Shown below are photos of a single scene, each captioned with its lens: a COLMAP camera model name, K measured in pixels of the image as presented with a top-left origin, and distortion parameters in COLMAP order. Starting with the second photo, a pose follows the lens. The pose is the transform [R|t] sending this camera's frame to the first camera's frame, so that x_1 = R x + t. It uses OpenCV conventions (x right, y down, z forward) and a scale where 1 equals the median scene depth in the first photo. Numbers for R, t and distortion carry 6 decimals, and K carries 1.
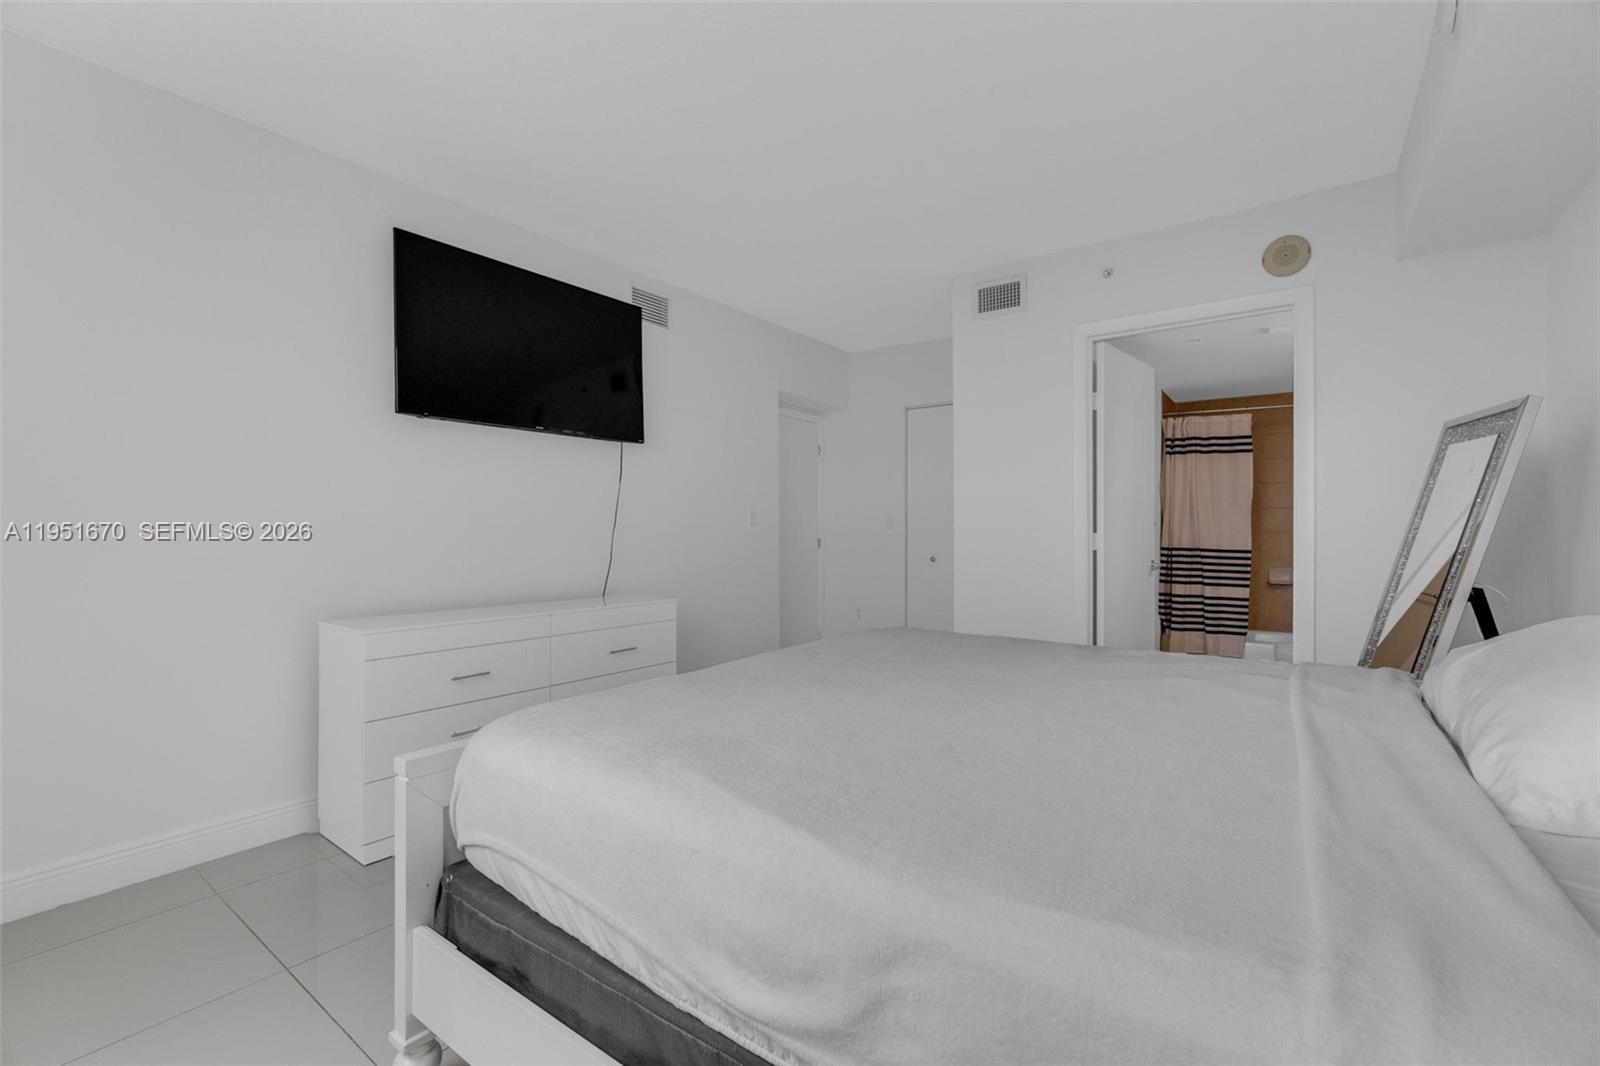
lens RADIAL K [[694.7, 0, 788.5], [0, 694.7, 529.8], [0, 0, 1]] dist [0.003108, 0.001937]
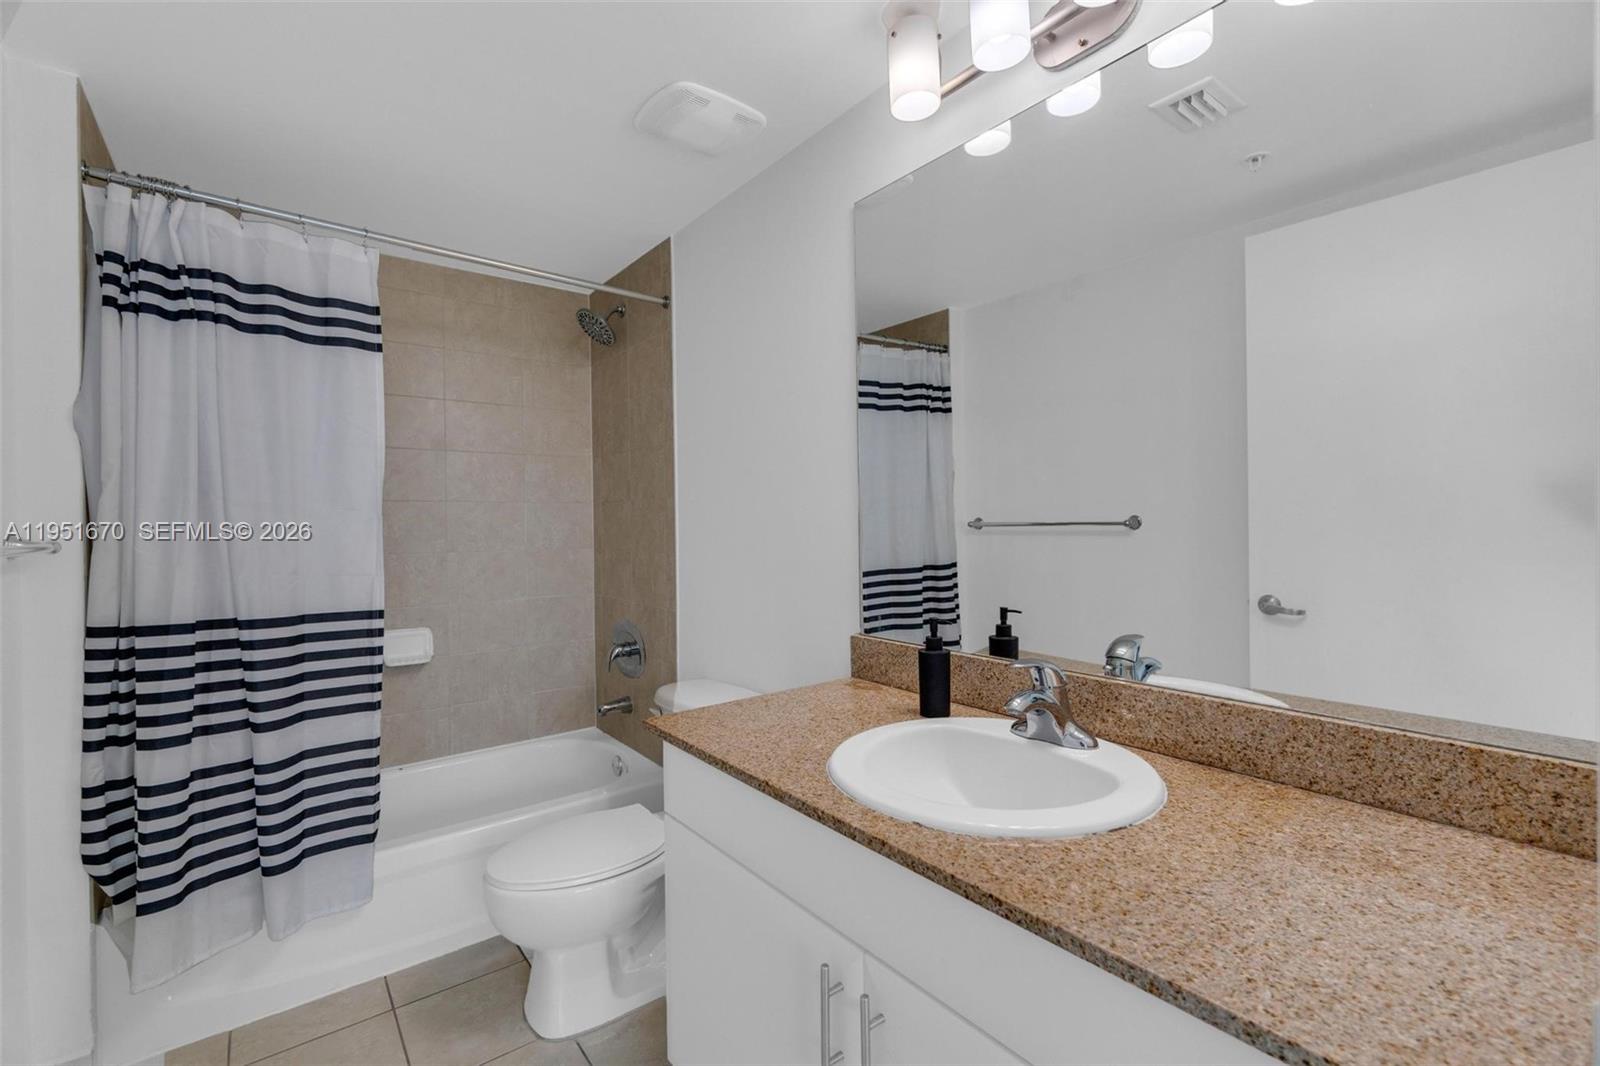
lens RADIAL K [[694.7, 0, 785.5], [0, 694.7, 531.5], [0, 0, 1]] dist [0.003108, 0.001937]
pose [[0.281647, -0.004838, 0.959506, 0.350466], [0.024602, 0.999695, -0.002181, -0.007057], [-0.959203, 0.024220, 0.281680, 0.660047]]
